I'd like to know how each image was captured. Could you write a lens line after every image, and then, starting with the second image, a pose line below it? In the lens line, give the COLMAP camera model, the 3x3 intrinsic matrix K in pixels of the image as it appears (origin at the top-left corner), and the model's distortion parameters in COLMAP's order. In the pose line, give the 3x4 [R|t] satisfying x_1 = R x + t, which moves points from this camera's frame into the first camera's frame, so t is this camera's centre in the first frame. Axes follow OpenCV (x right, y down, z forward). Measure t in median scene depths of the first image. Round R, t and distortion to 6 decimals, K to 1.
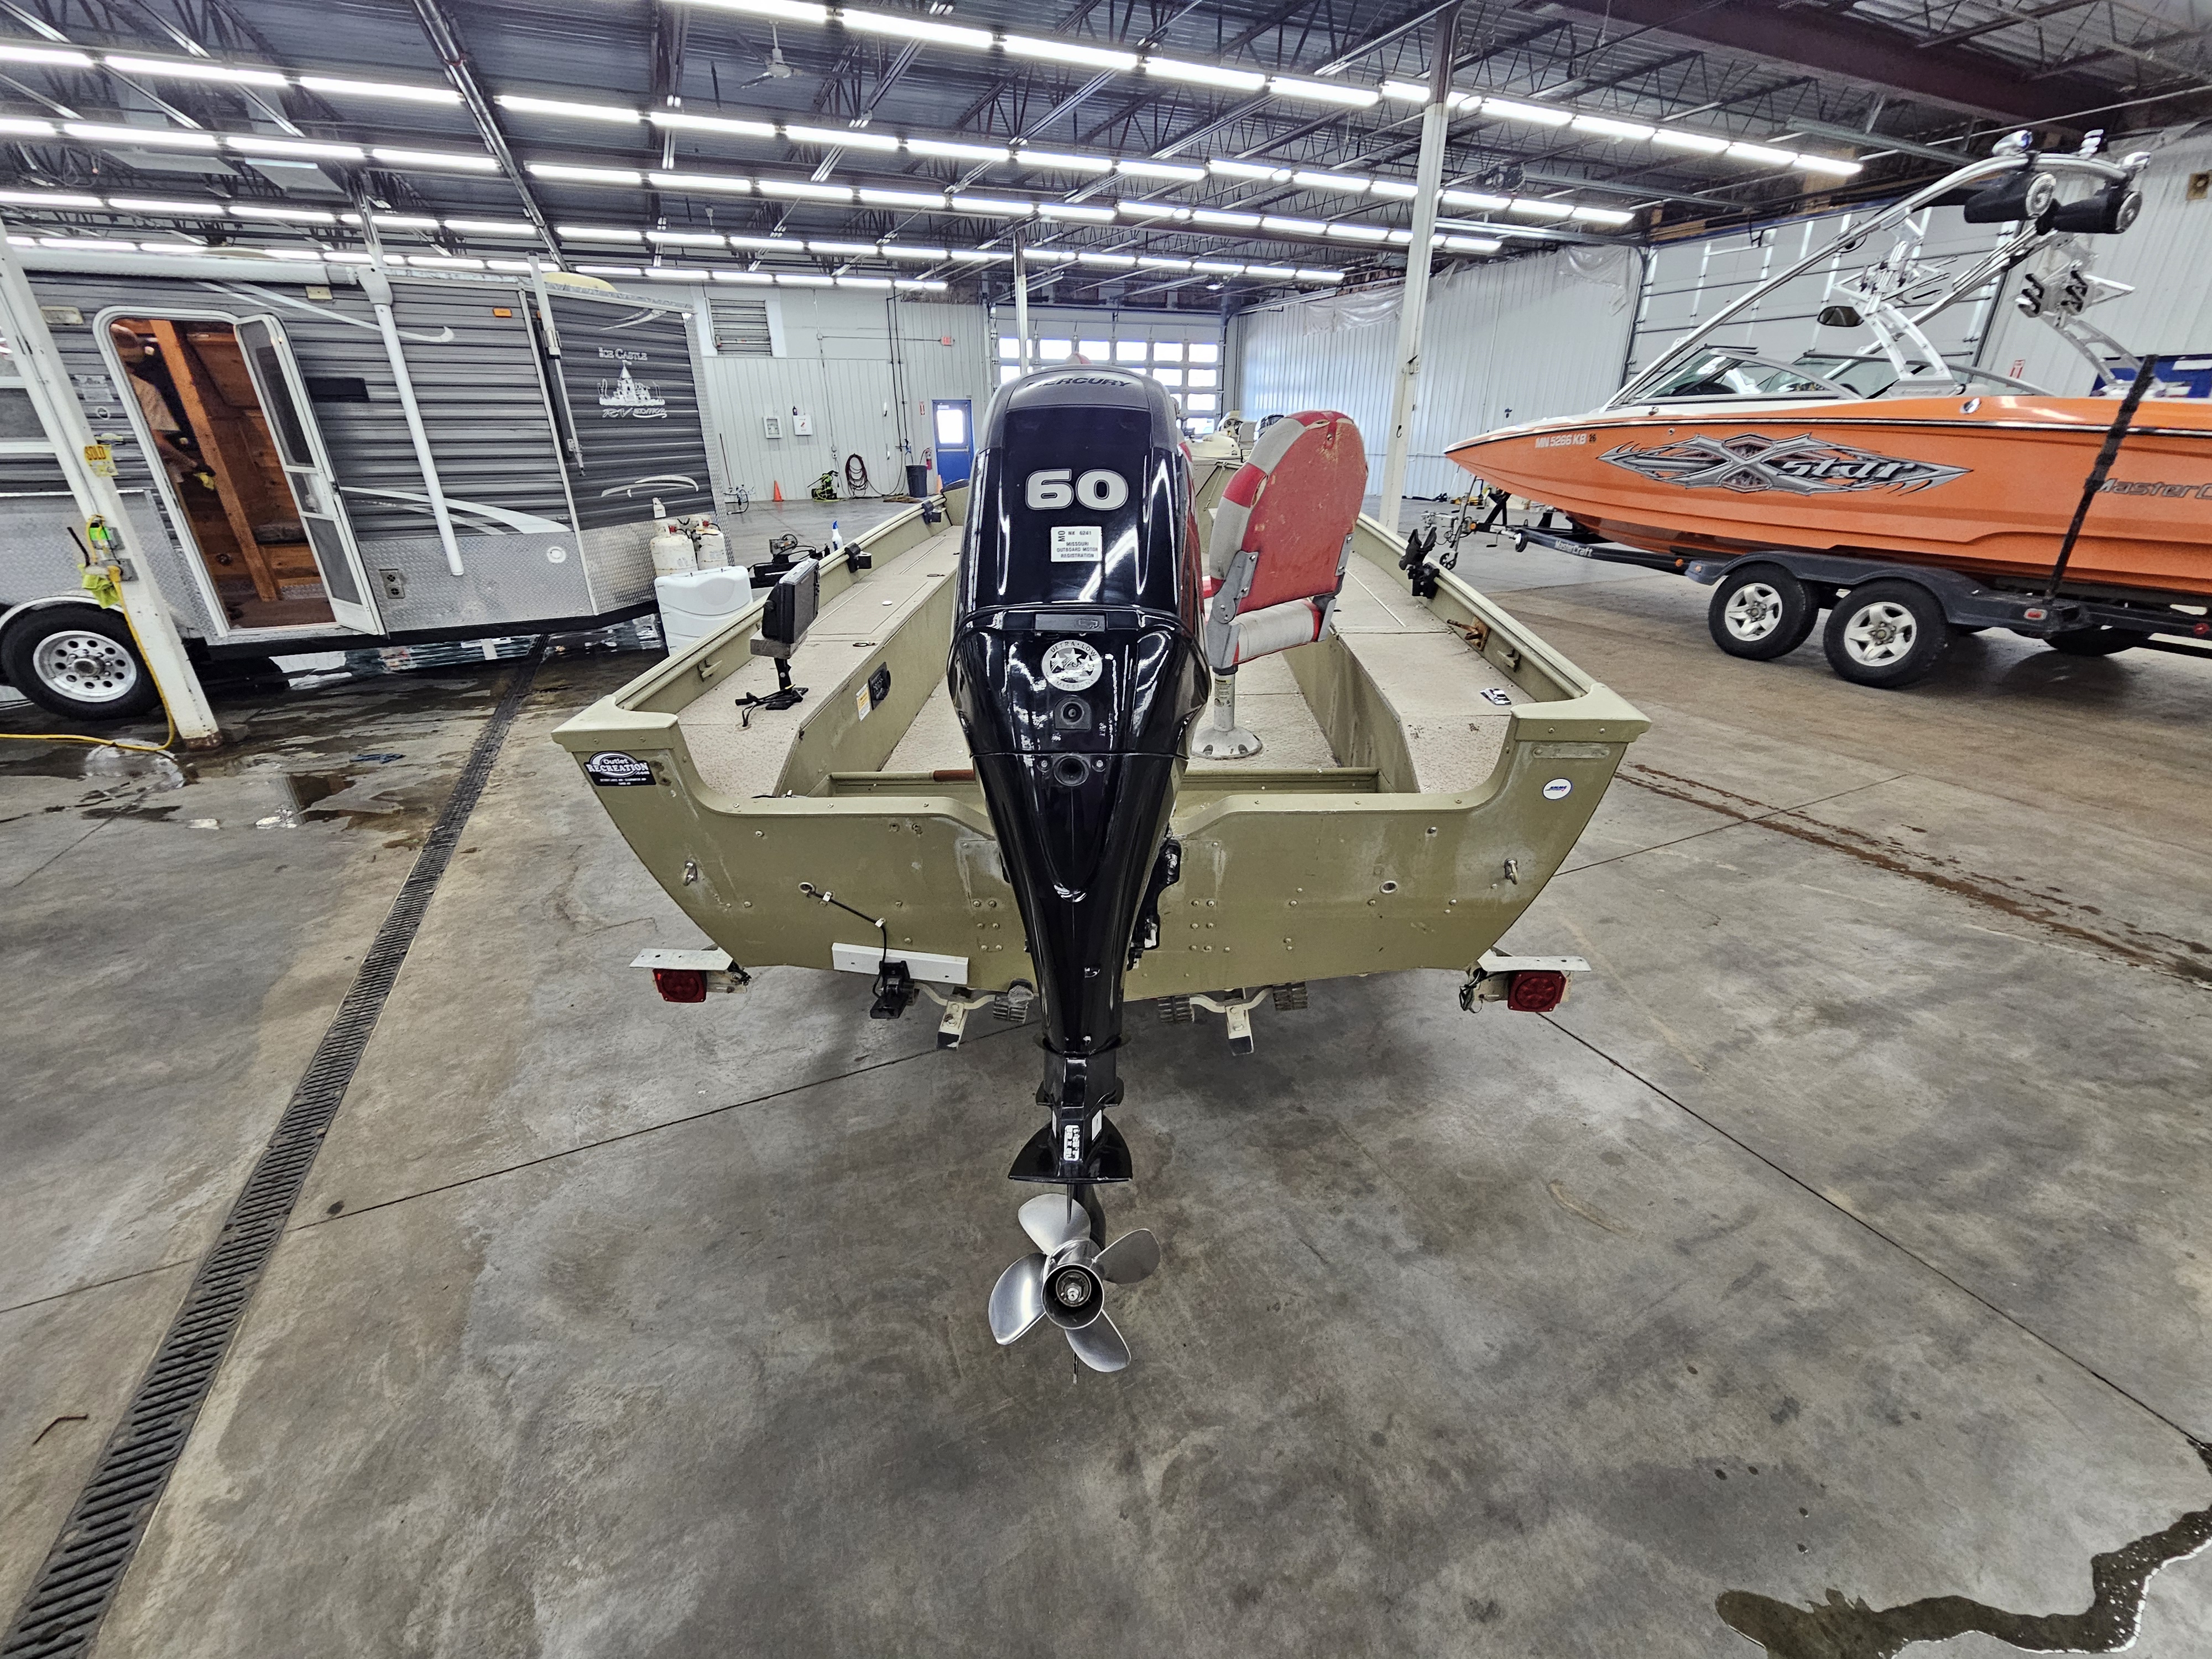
lens RADIAL K [[900.8, 0, 1106.0], [0, 900.8, 829.5], [0, 0, 1]] dist [-0.000869, -0.000068]
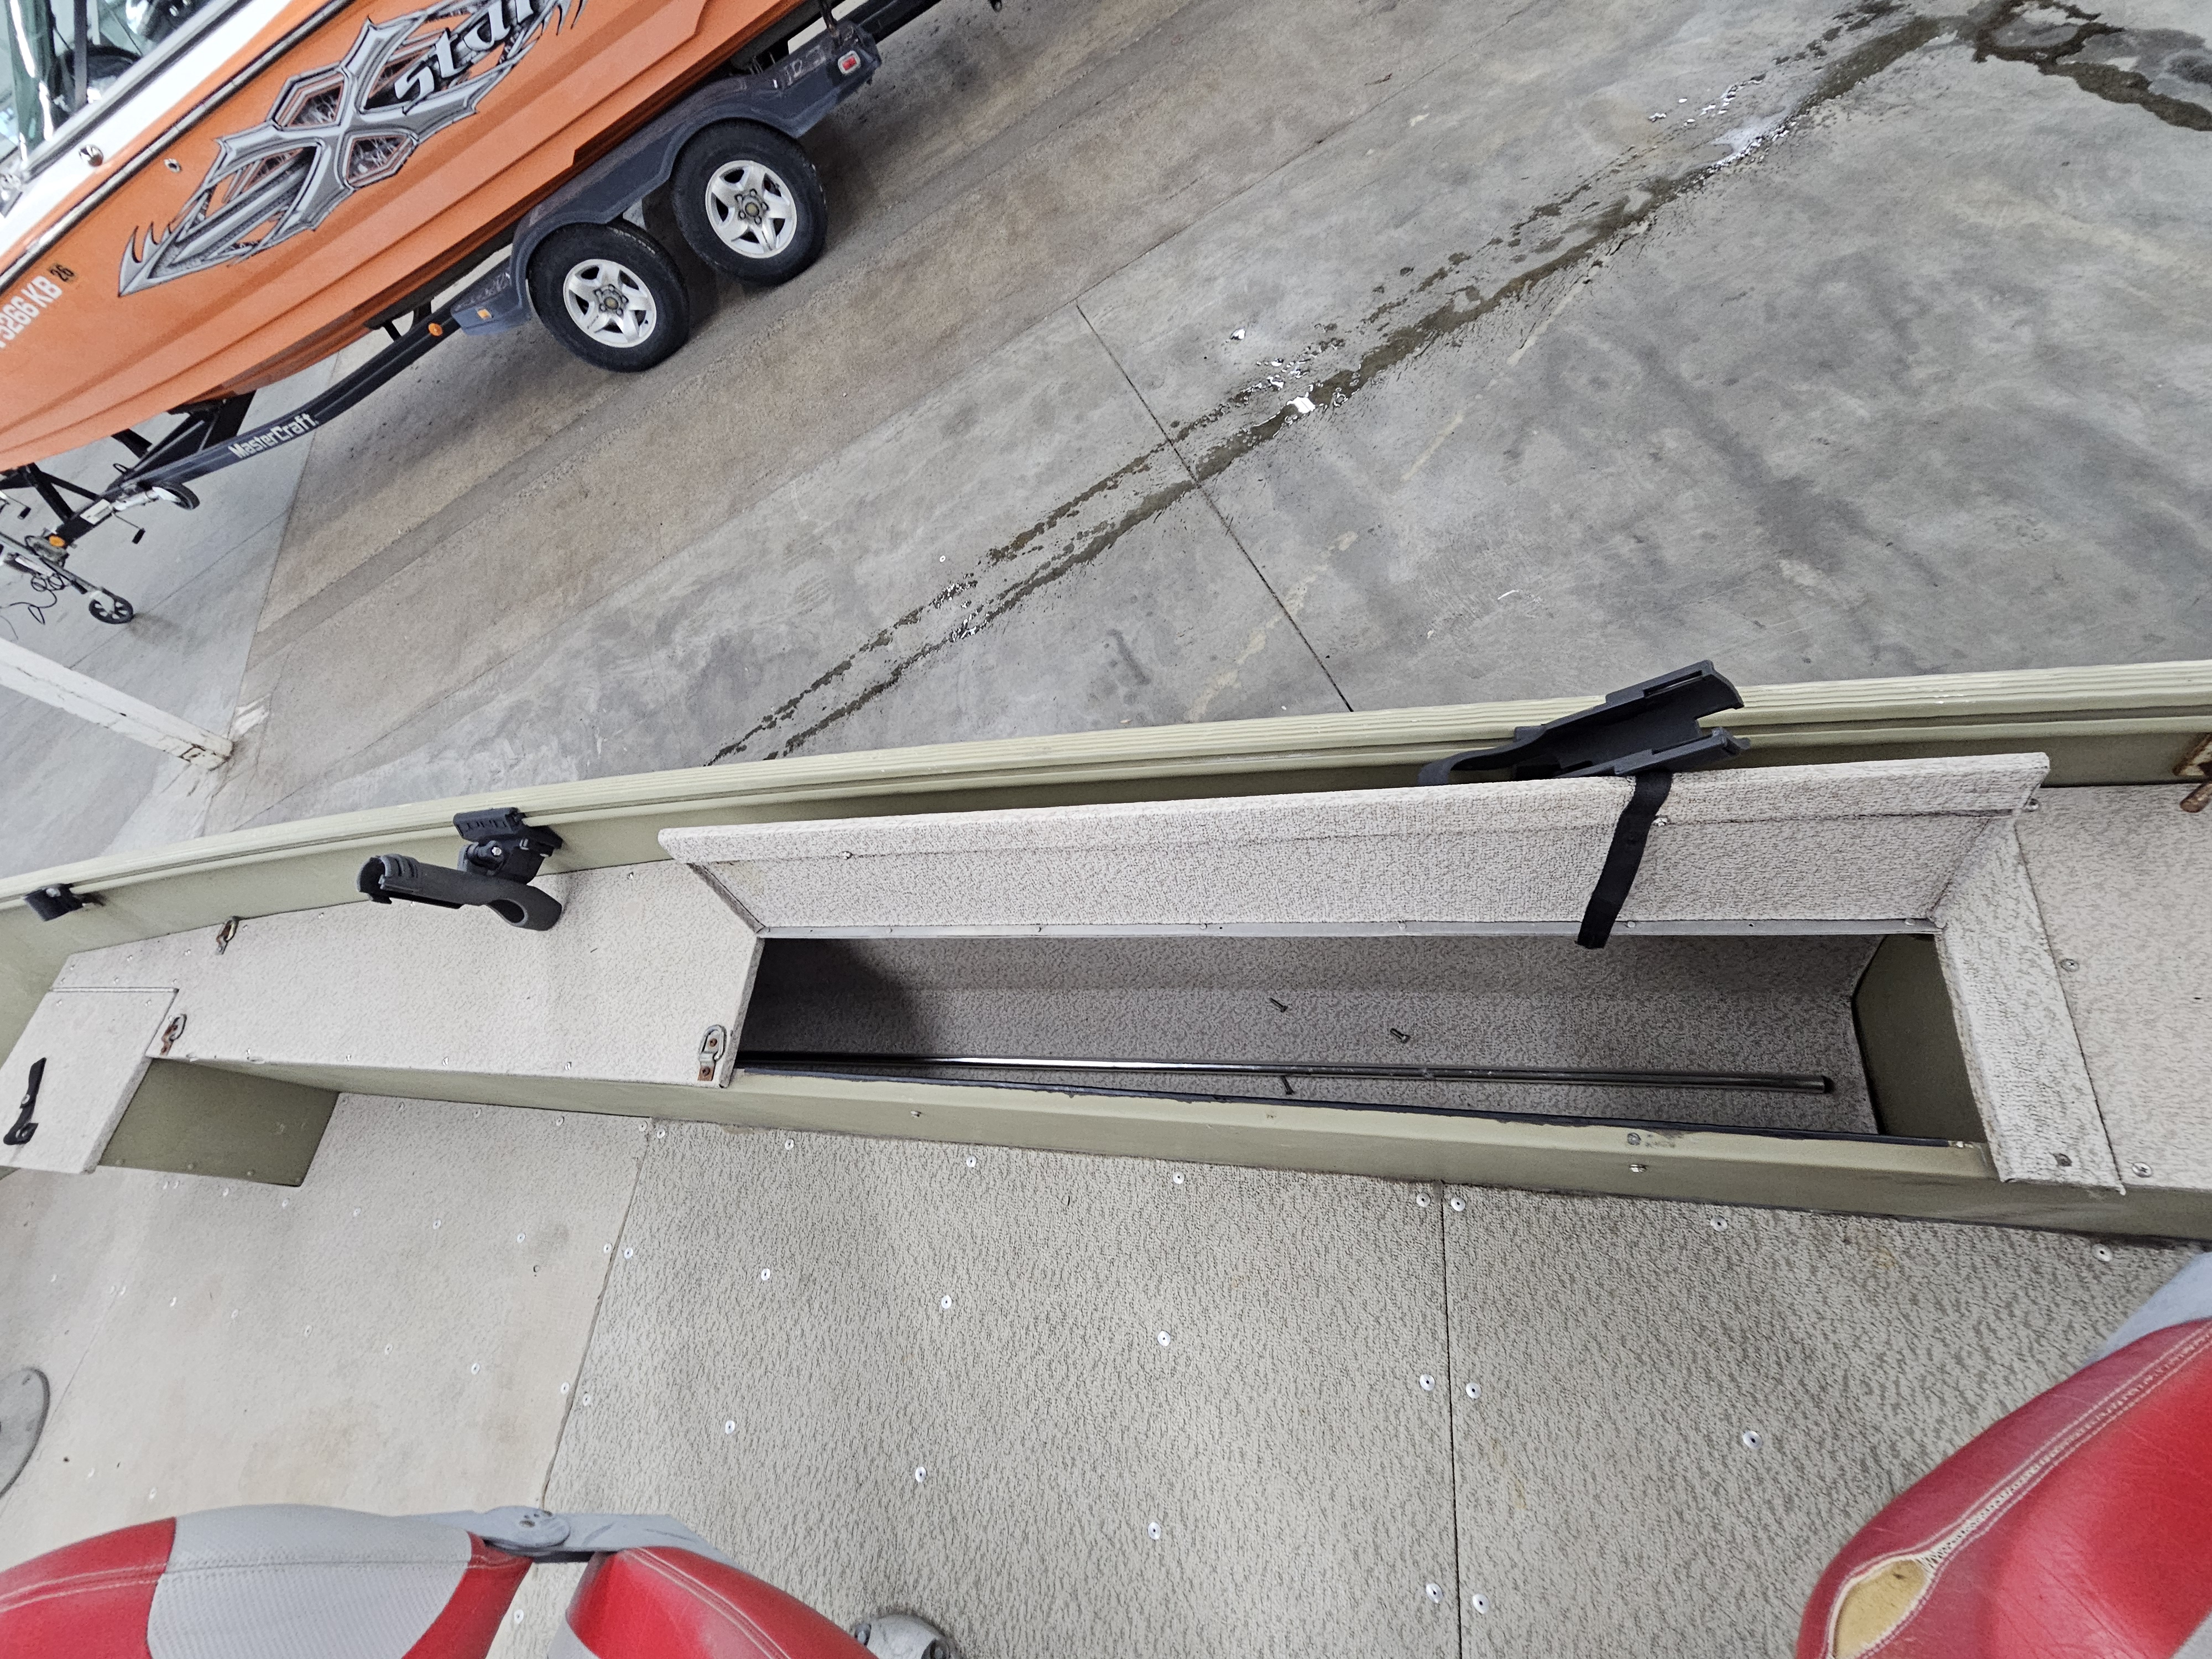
lens RADIAL K [[890.3, 0, 1107.4], [0, 890.3, 804.4], [0, 0, 1]] dist [-0.000244, 0.000072]
pose [[0.062692, -0.888035, 0.455482, 0.108274], [0.715514, 0.358157, 0.599802, -0.258459], [-0.695779, 0.288301, 0.657855, 0.436219]]
